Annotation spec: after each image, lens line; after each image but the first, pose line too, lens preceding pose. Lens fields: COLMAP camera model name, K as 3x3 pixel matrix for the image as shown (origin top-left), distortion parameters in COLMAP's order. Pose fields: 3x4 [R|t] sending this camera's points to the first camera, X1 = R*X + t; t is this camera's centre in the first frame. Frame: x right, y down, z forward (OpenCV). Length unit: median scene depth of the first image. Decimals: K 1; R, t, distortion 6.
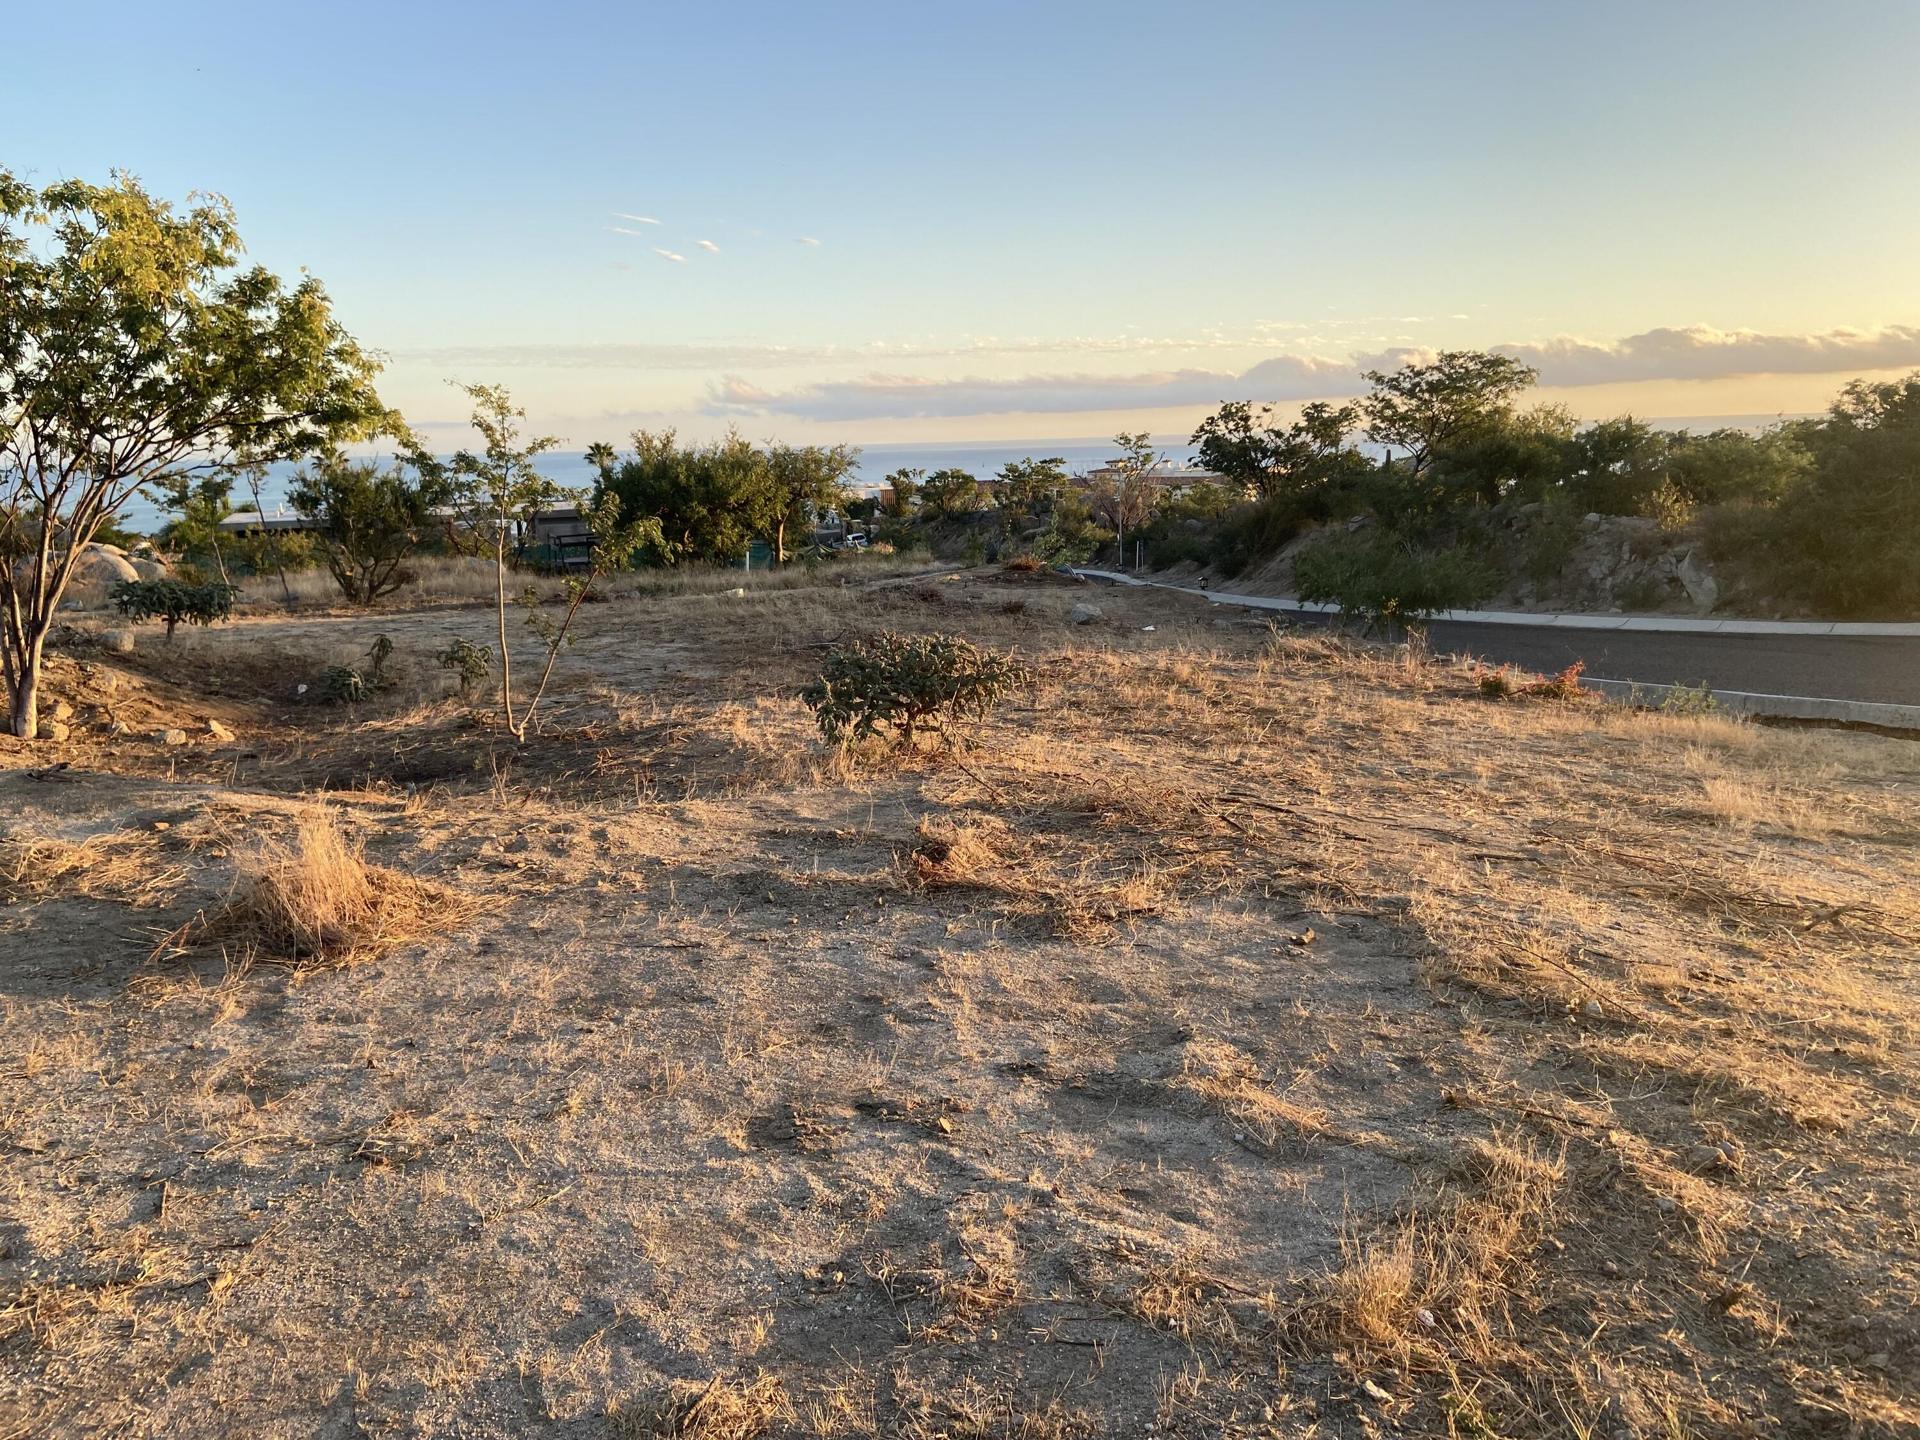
lens RADIAL K [[1439.6, 0, 941.5], [0, 1439.6, 690.5], [0, 0, 1]] dist [0.122243, -0.152212]
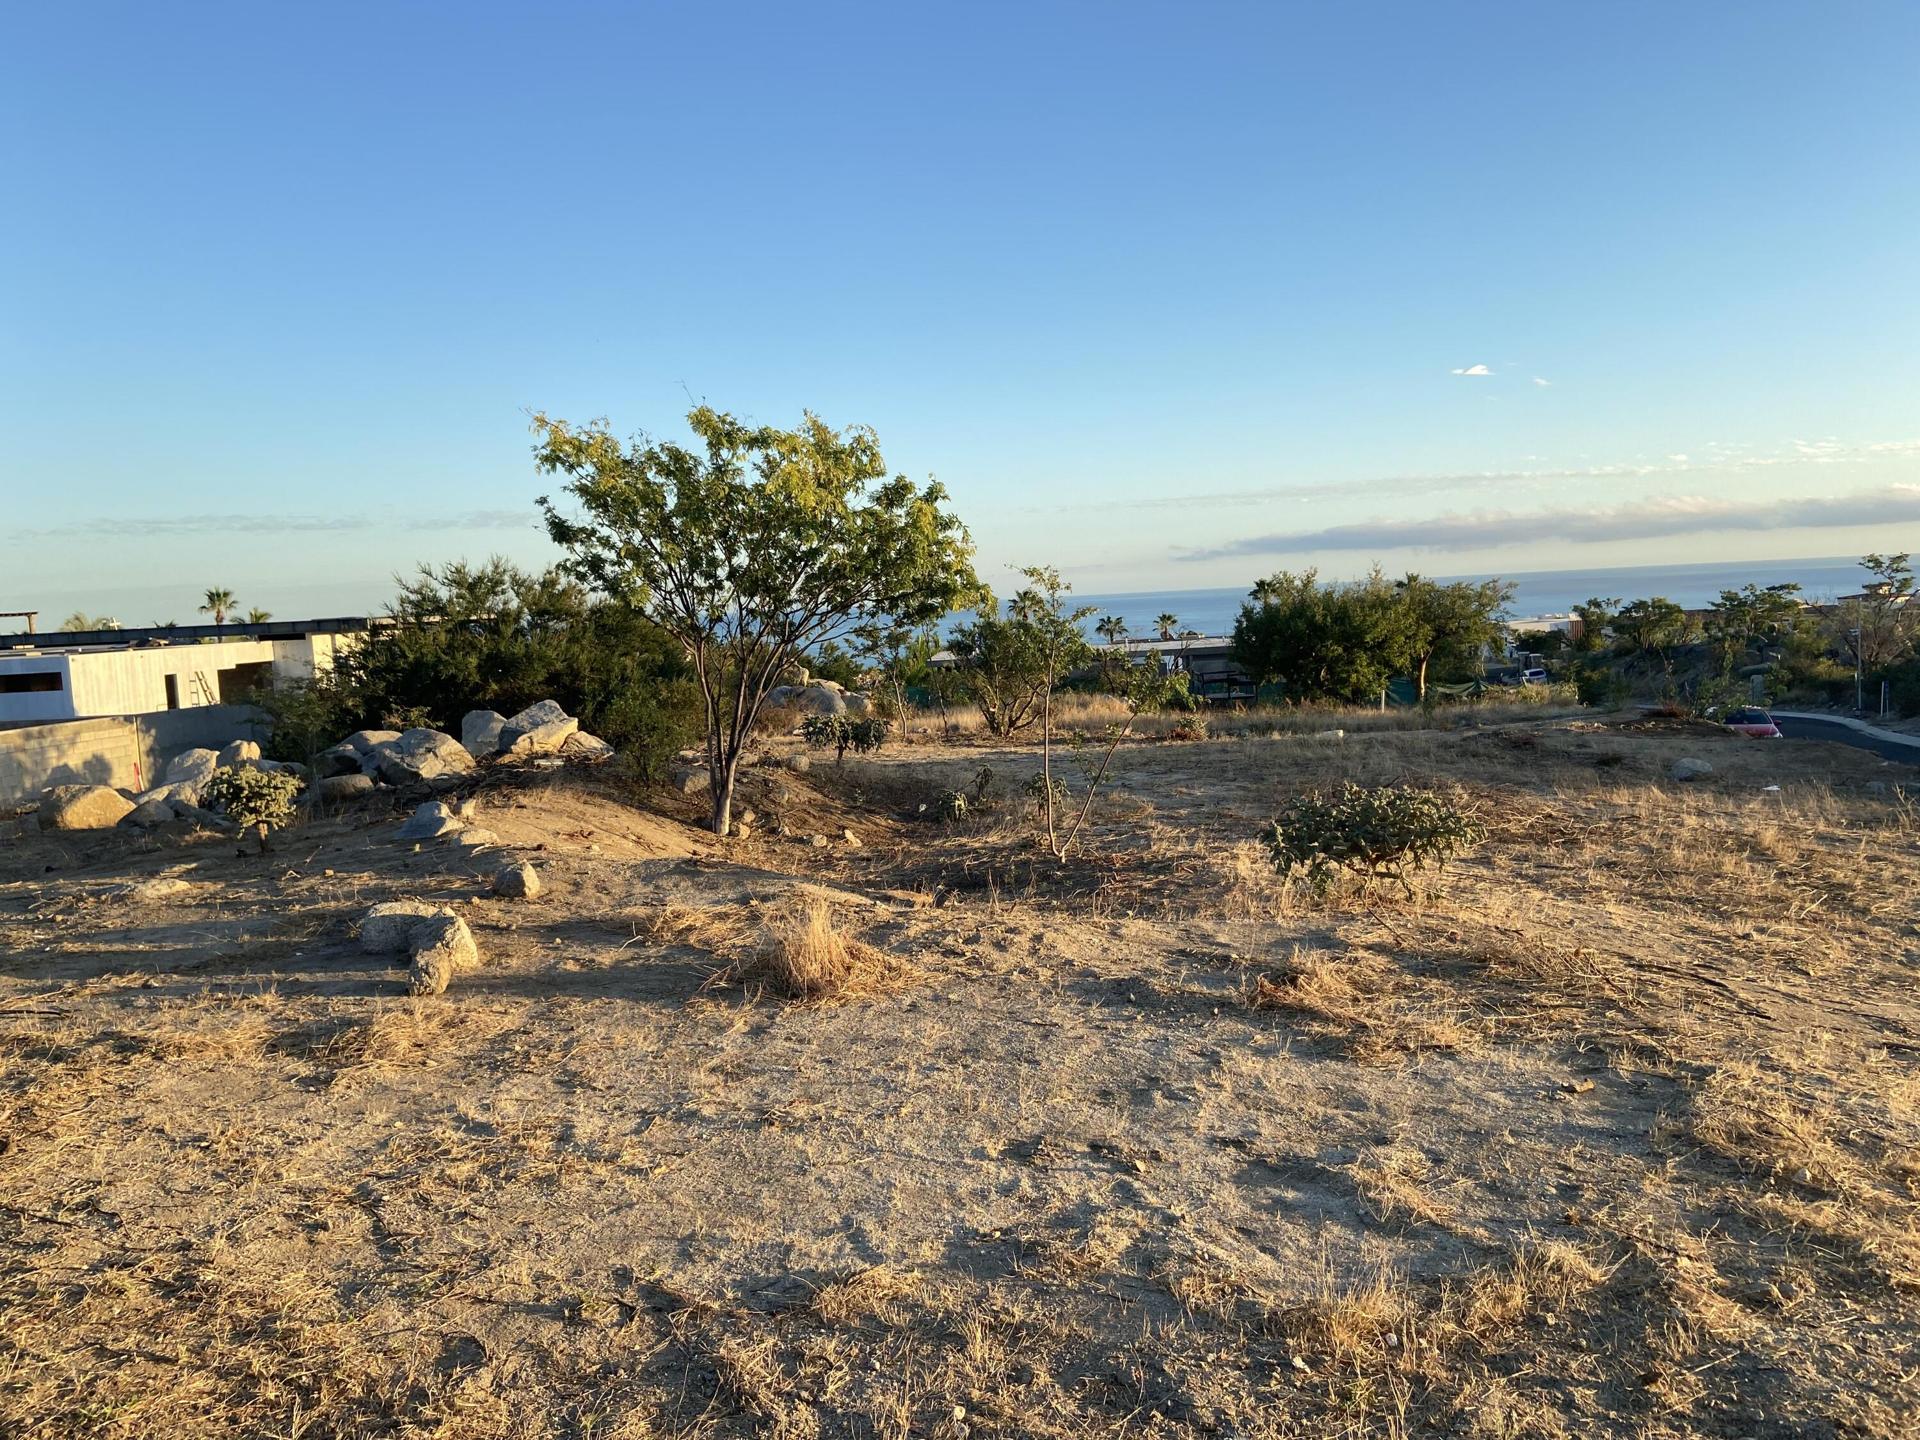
lens RADIAL K [[1439.6, 0, 939.2], [0, 1439.6, 715.0], [0, 0, 1]] dist [0.122243, -0.152212]
pose [[0.898304, 0.021345, -0.438855, 0.128673], [-0.053882, 0.996632, -0.061819, -0.005948], [0.436057, 0.079179, 0.896429, -0.095018]]
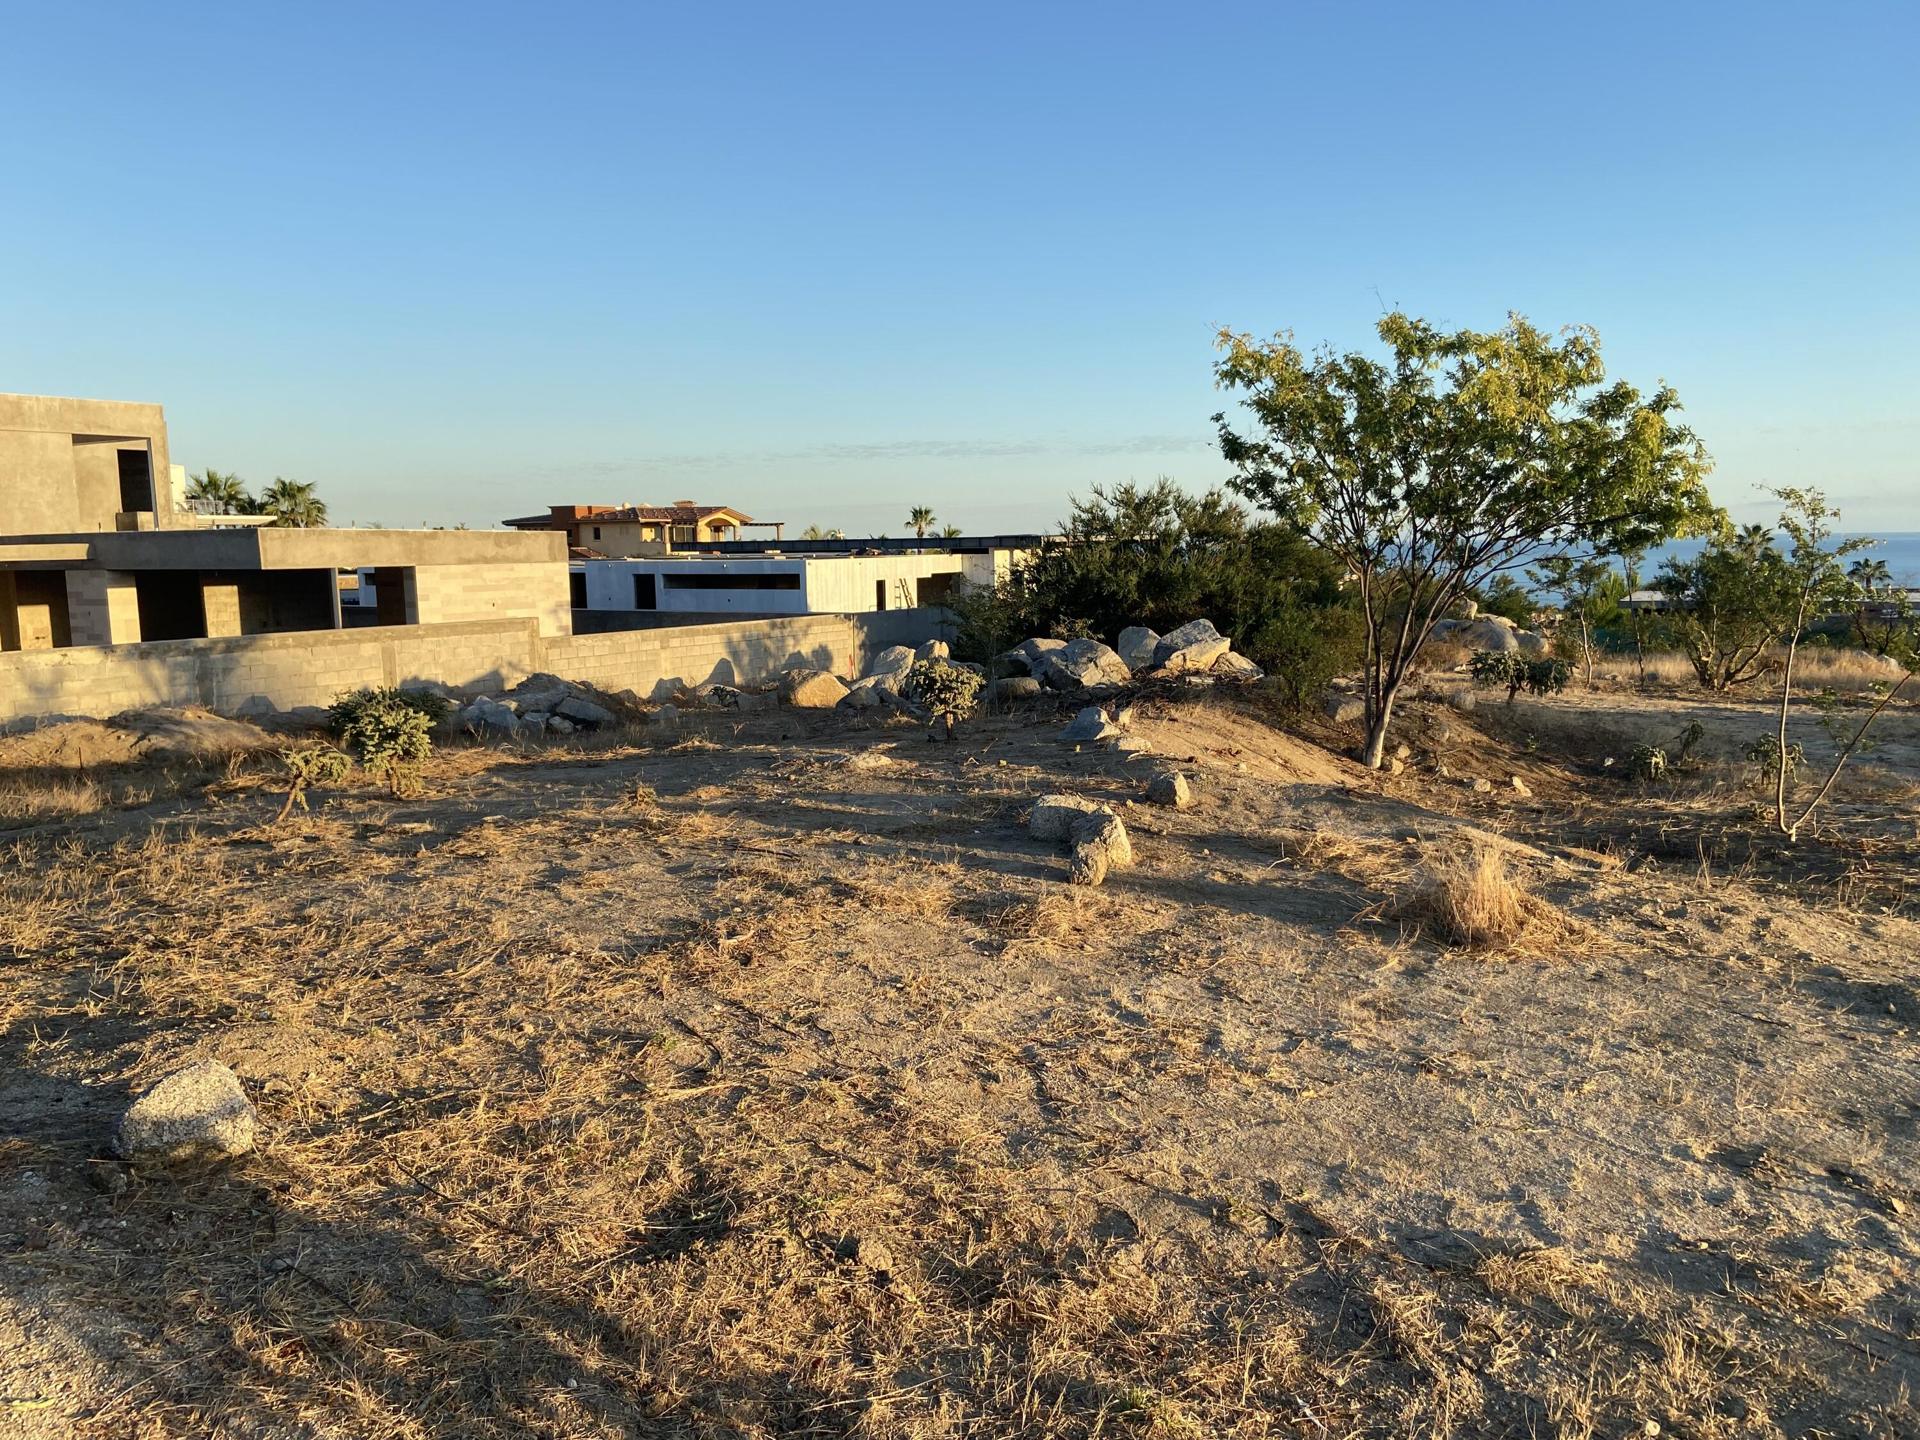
lens RADIAL K [[1439.6, 0, 937.1], [0, 1439.6, 724.8], [0, 0, 1]] dist [0.122243, -0.152212]
pose [[0.623529, 0.117127, -0.772976, 0.114445], [-0.138770, 0.989595, 0.038010, -0.000578], [0.769386, 0.083565, 0.633295, -0.091268]]
